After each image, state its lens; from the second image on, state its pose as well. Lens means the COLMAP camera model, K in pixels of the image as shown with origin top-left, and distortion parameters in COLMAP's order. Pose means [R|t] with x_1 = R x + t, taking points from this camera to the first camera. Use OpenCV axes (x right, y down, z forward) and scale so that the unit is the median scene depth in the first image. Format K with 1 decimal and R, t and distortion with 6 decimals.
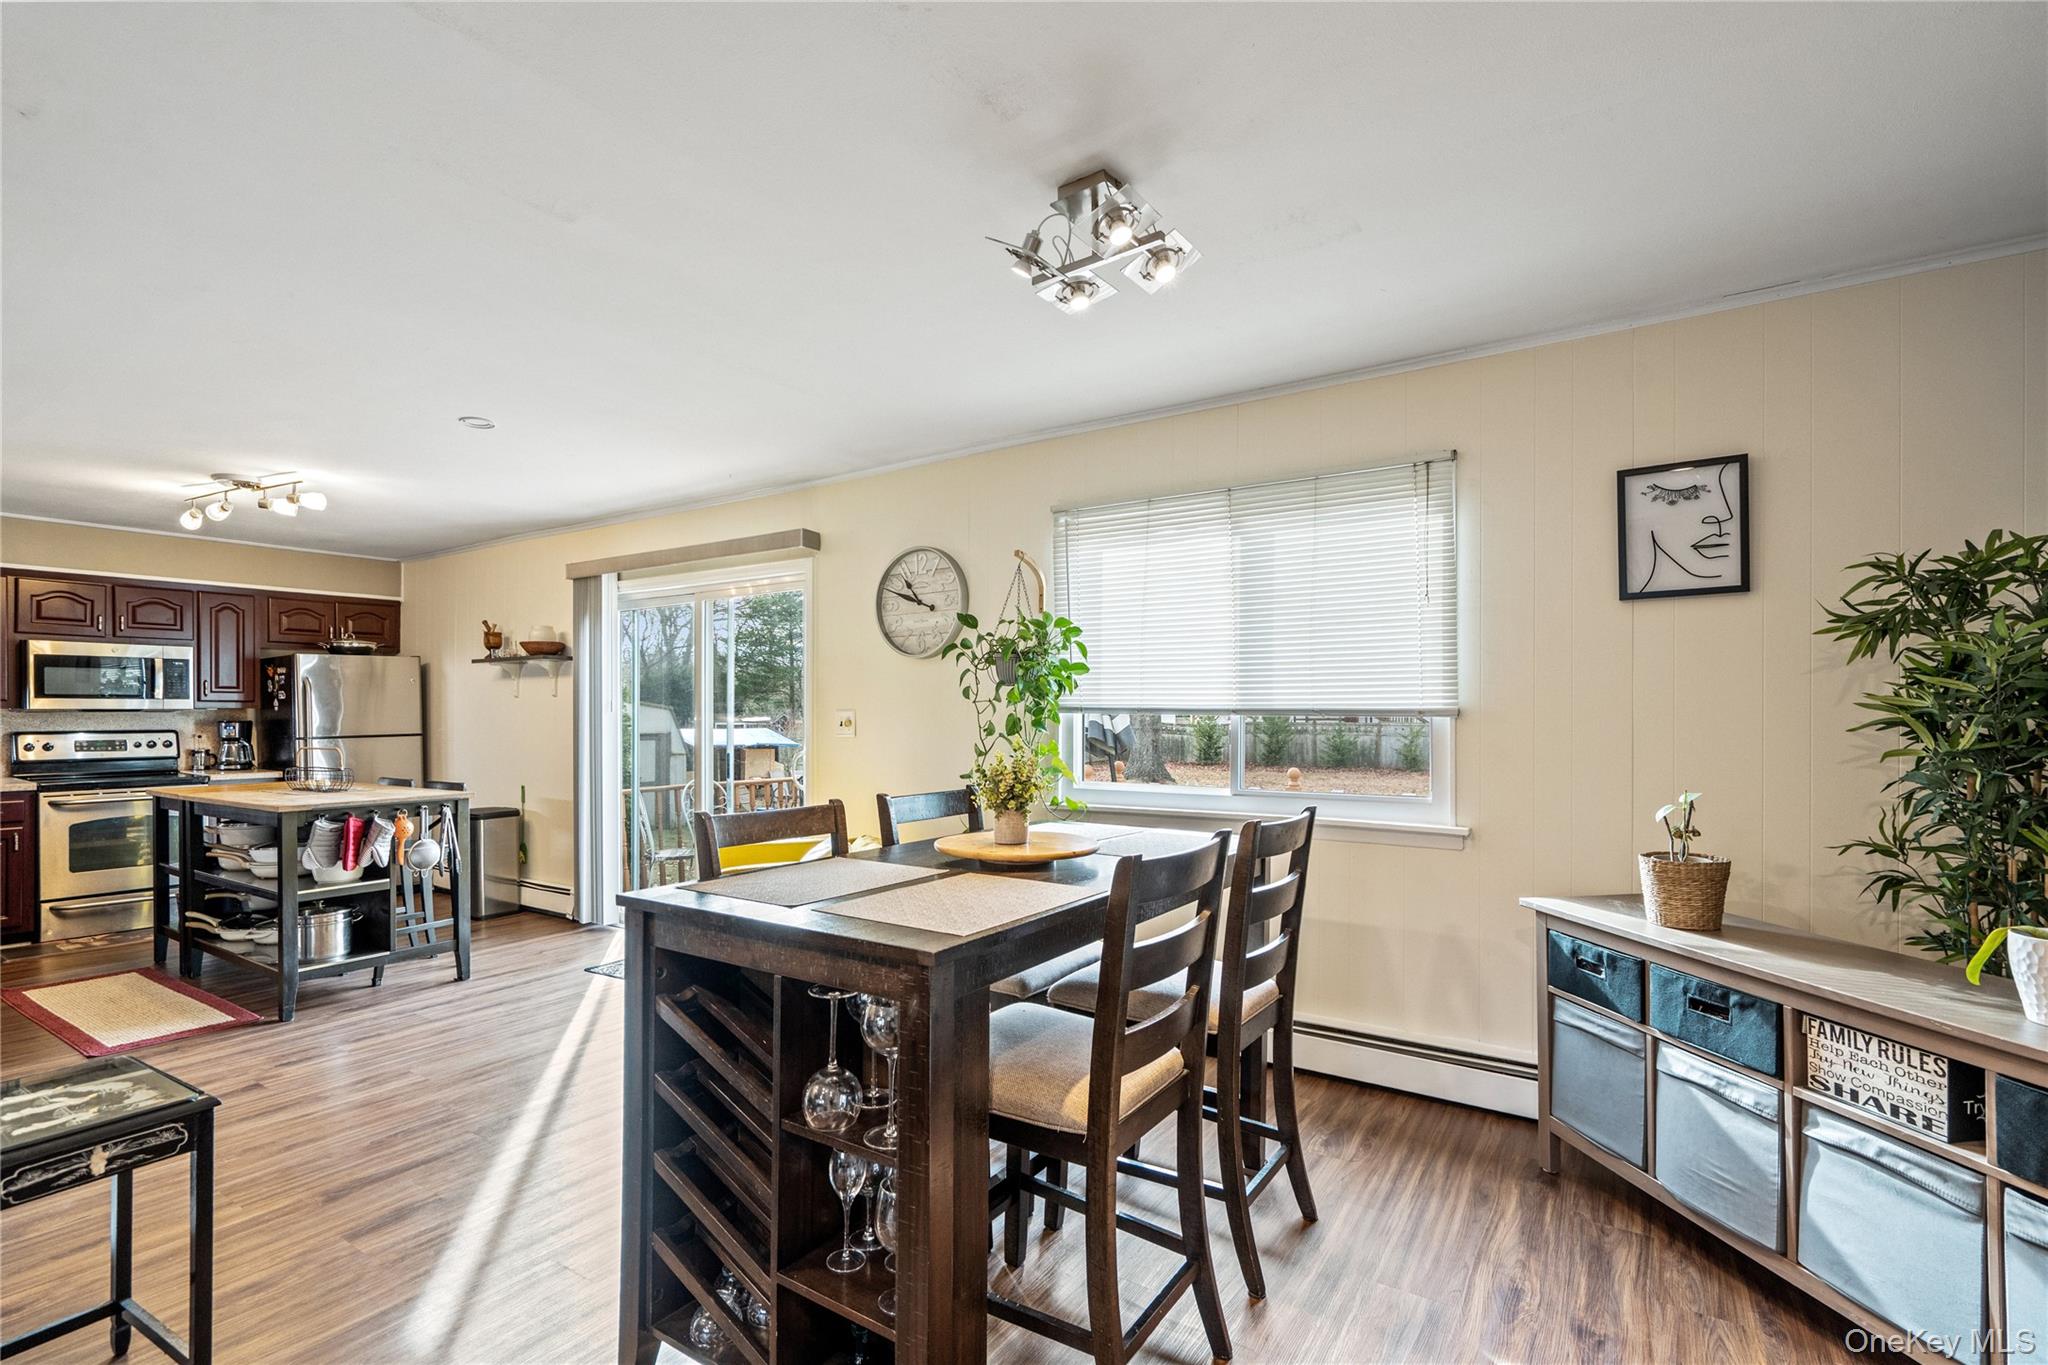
lens RADIAL K [[935.8, 0, 984.1], [0, 935.8, 722.4], [0, 0, 1]] dist [0.002721, 0.001358]
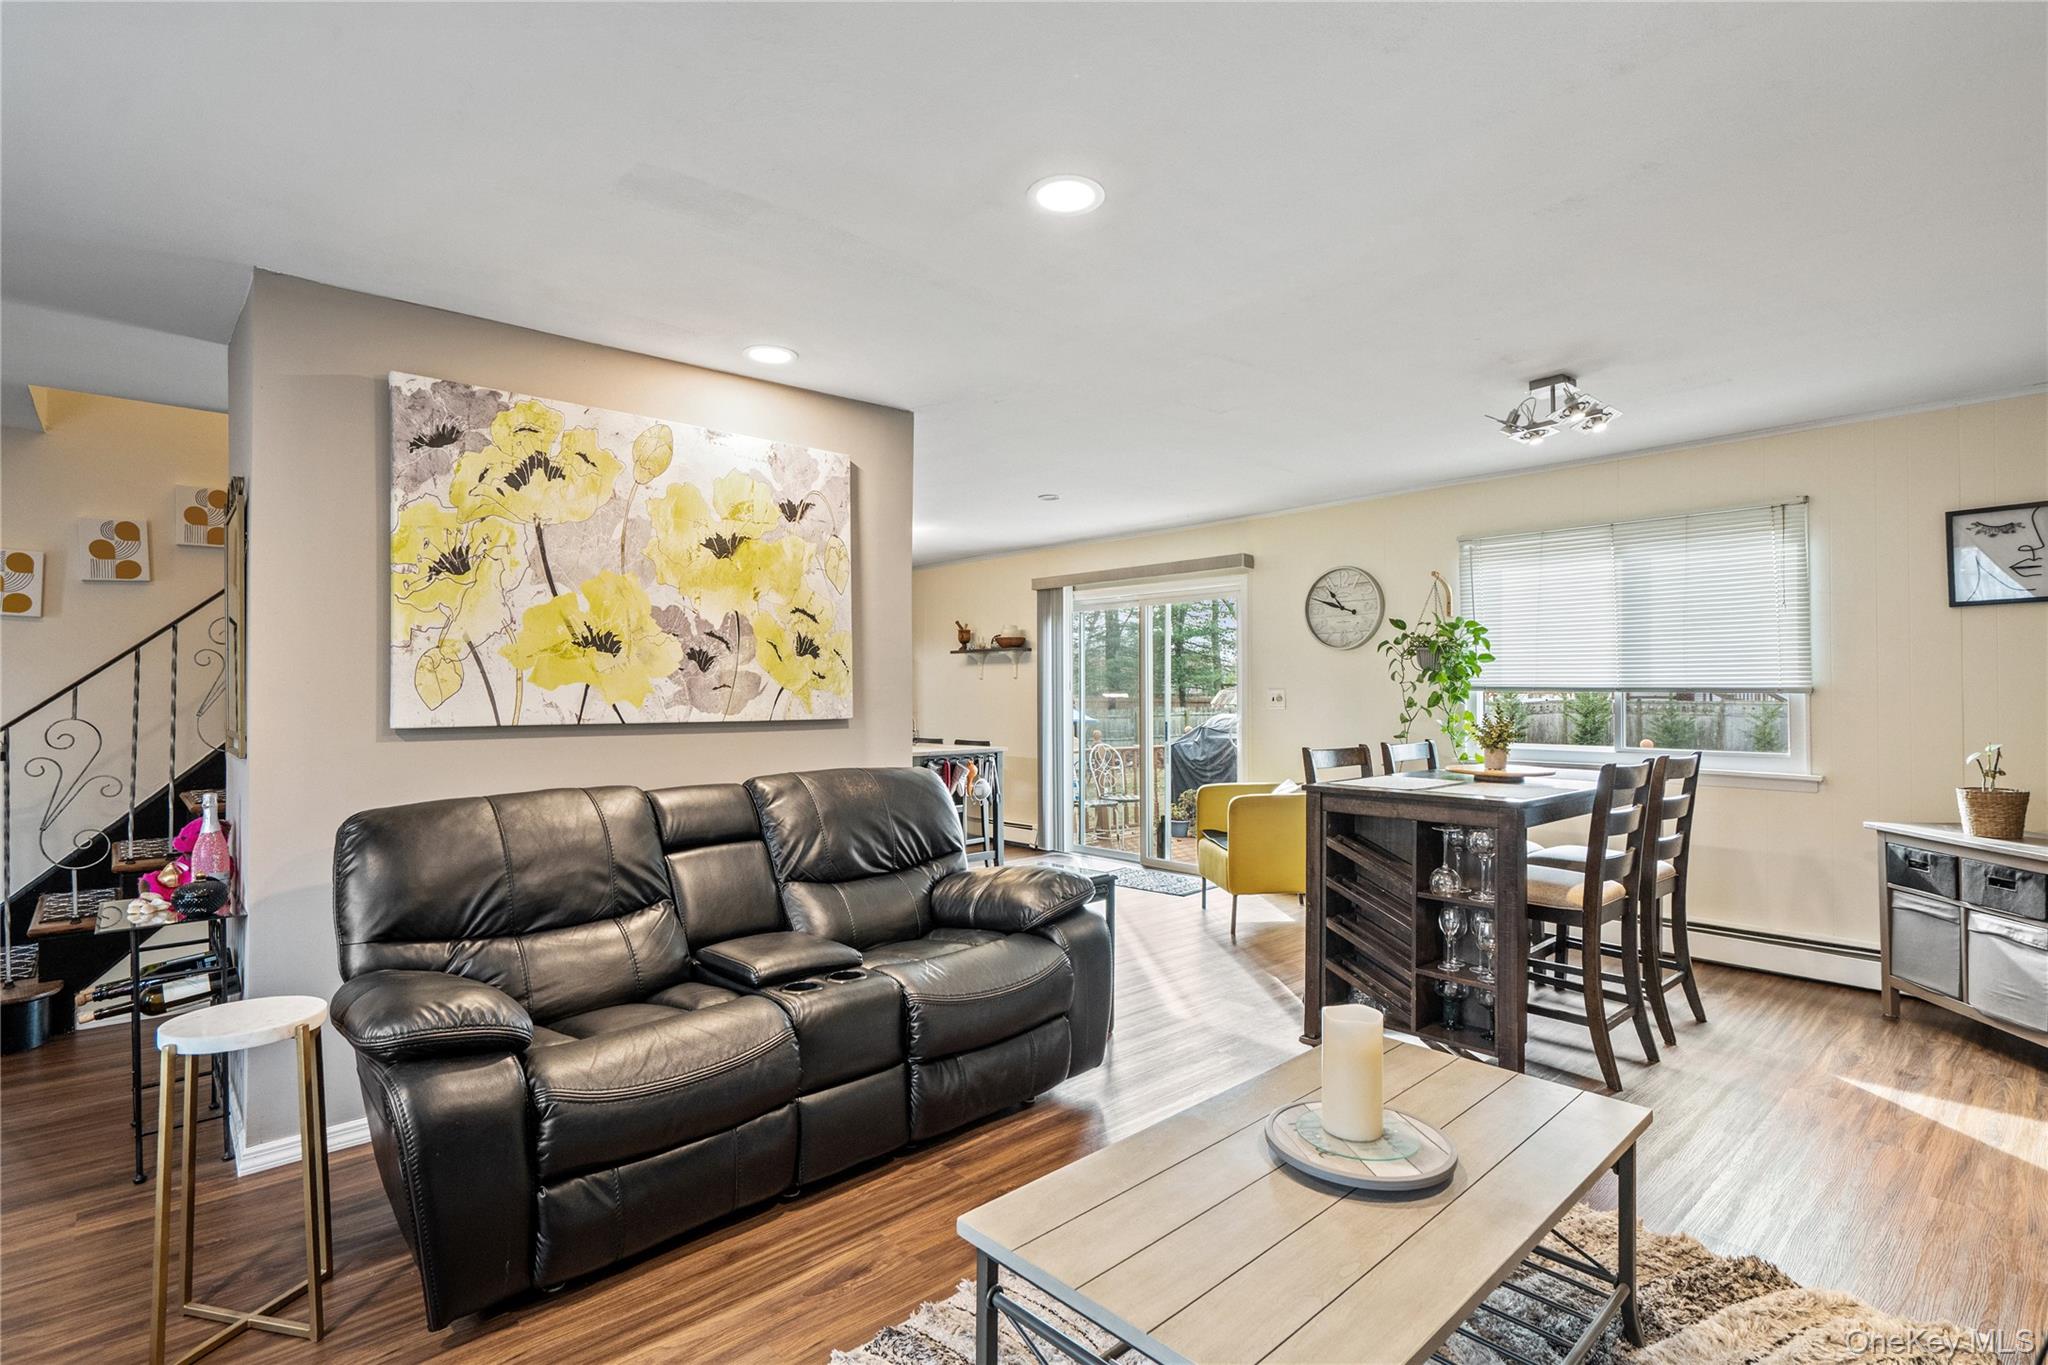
lens RADIAL K [[935.8, 0, 1035.7], [0, 935.8, 683.8], [0, 0, 1]] dist [0.002721, 0.001358]
pose [[0.973170, -0.003220, -0.230063, -0.250283], [-0.000855, 0.999845, -0.017612, 0.004932], [0.230084, 0.017336, 0.973016, -0.528462]]
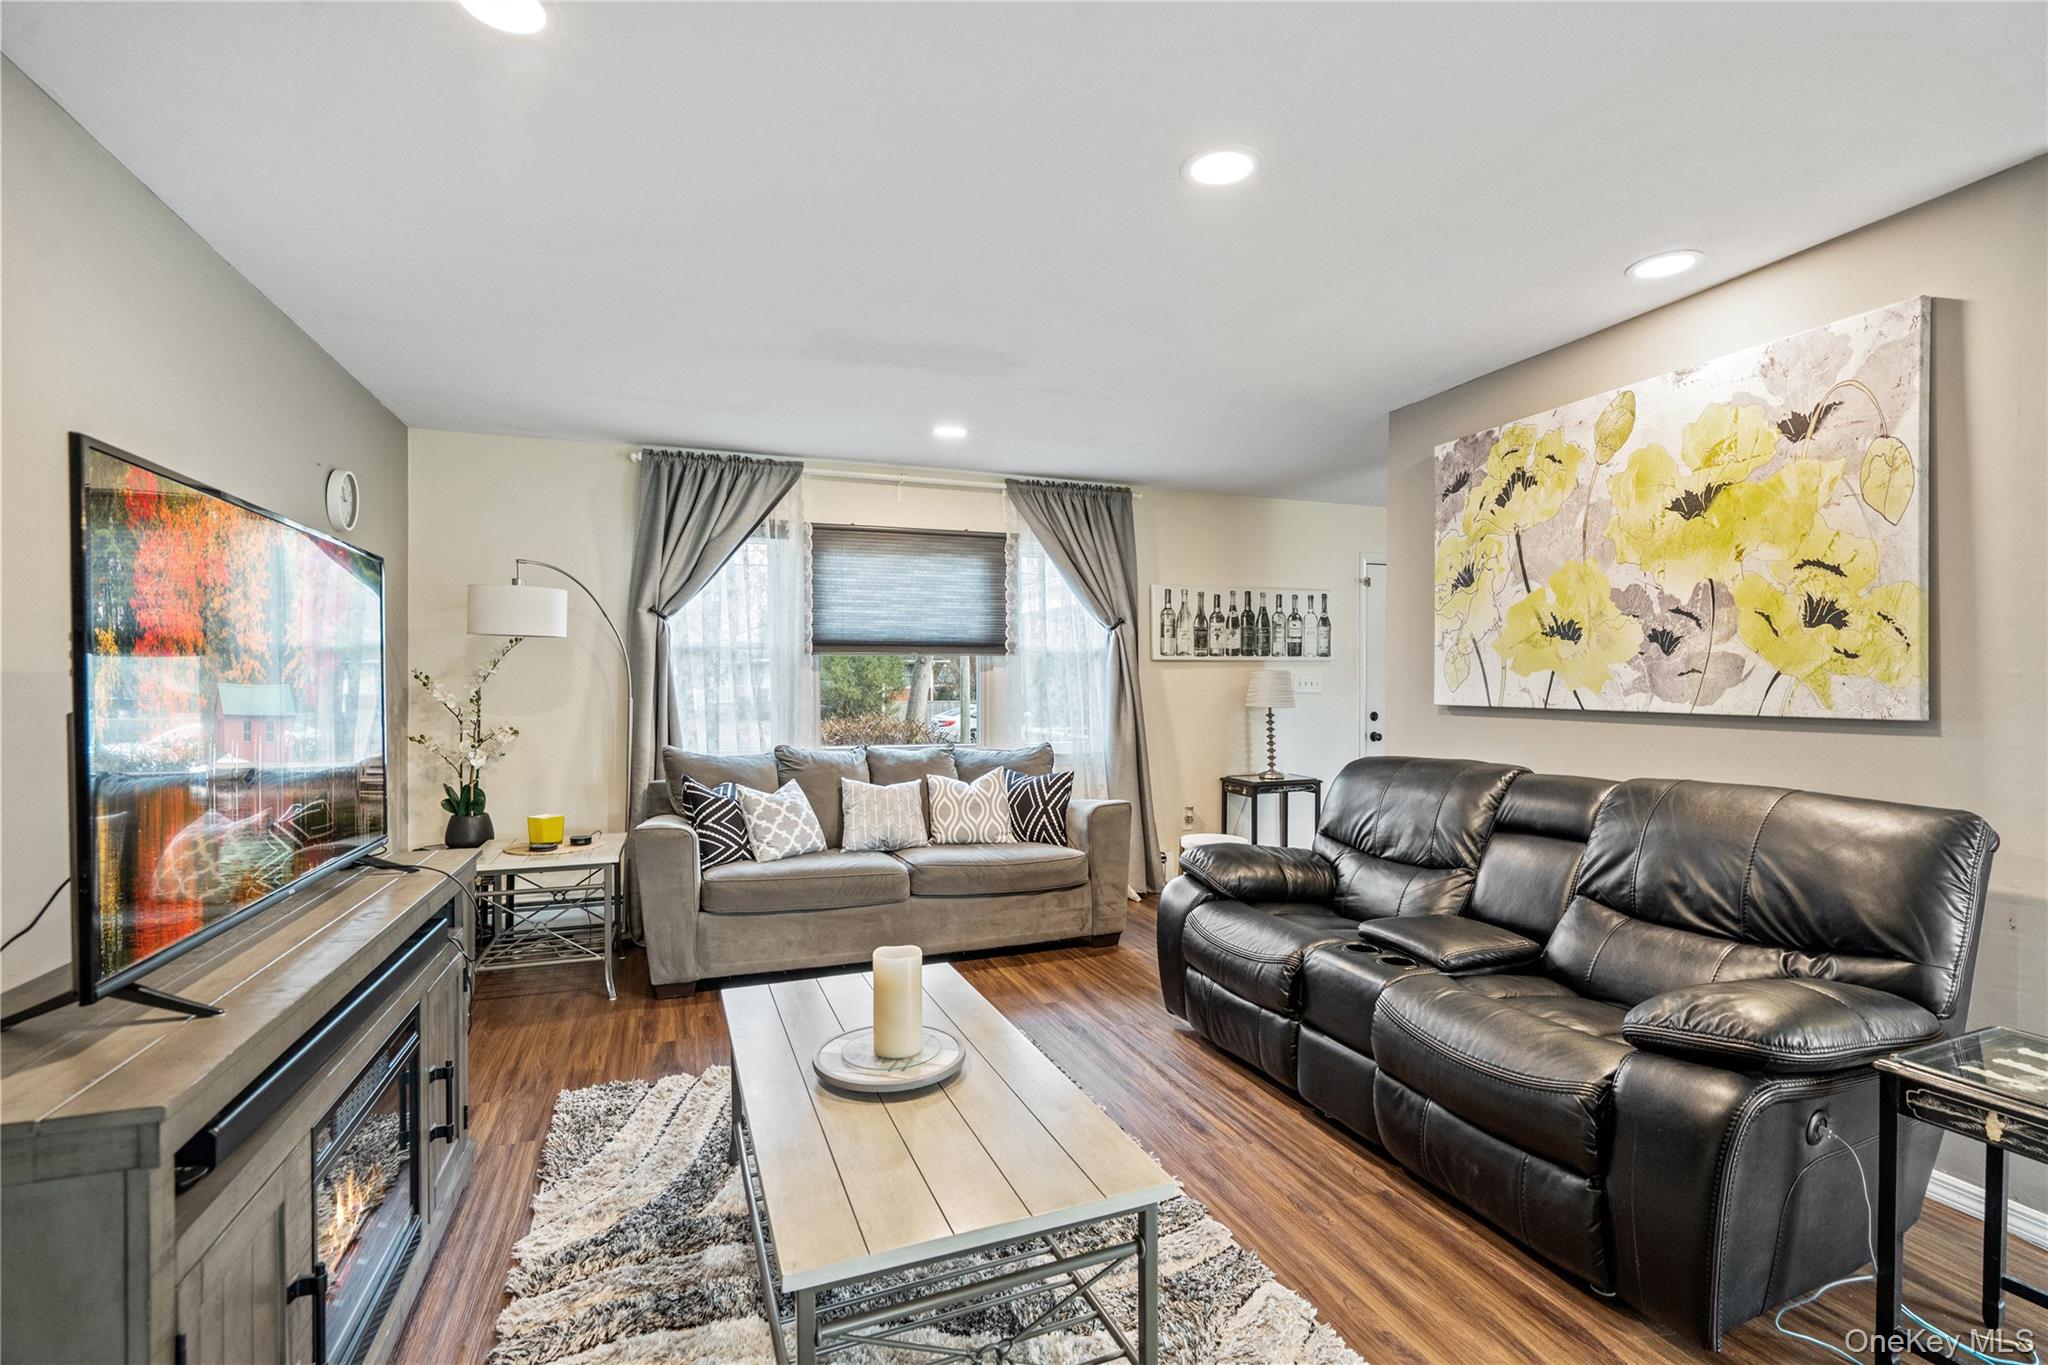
lens RADIAL K [[935.8, 0, 1035.2], [0, 935.8, 680.4], [0, 0, 1]] dist [0.002721, 0.001358]
pose [[-0.547181, 0.001418, -0.837013, 0.970014], [-0.004974, 0.999975, 0.004946, -0.015602], [0.837000, 0.006870, -0.547160, 1.724904]]
